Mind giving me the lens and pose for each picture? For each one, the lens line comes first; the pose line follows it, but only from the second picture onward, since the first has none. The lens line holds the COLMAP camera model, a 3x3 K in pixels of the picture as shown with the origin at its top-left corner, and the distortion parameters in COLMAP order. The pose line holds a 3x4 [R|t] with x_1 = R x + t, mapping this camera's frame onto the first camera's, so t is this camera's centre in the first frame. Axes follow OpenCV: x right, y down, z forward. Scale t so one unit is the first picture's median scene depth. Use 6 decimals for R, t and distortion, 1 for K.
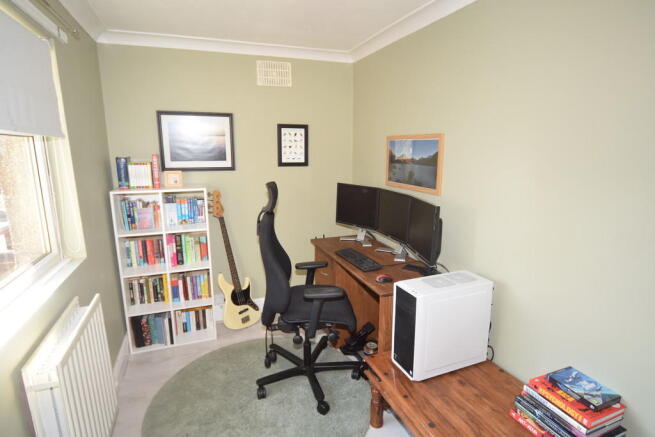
lens RADIAL K [[348.6, 0, 329.6], [0, 348.6, 216.9], [0, 0, 1]] dist [-0.013606, 0.002237]
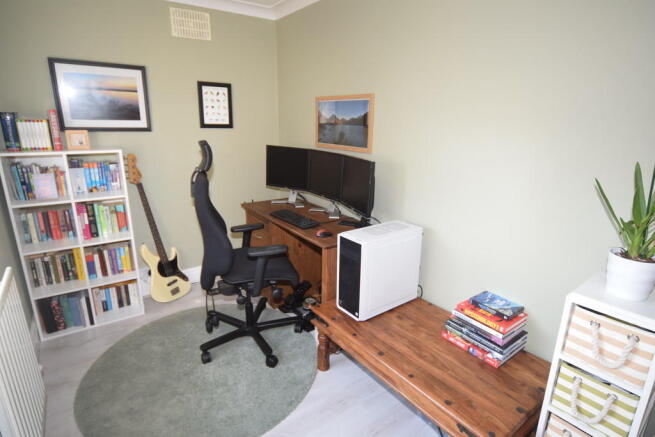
lens RADIAL K [[348.6, 0, 329.6], [0, 348.6, 216.9], [0, 0, 1]] dist [-0.013606, 0.002237]
pose [[0.967398, -0.051786, 0.247910, -0.069972], [0.032533, 0.996172, 0.081138, 0.035970], [-0.251162, -0.070428, 0.965379, -0.007975]]
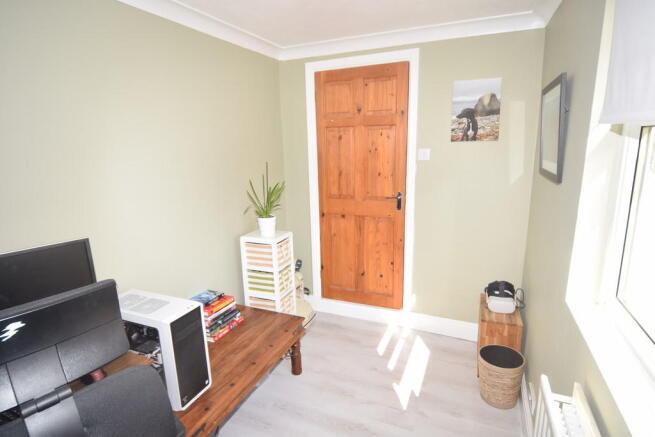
lens RADIAL K [[348.6, 0, 329.6], [0, 348.6, 216.9], [0, 0, 1]] dist [-0.013606, 0.002237]
pose [[-0.704706, -0.123868, 0.698603, -0.436021], [0.168758, 0.927120, 0.334619, -0.175929], [-0.689137, 0.353703, -0.632443, 0.822824]]
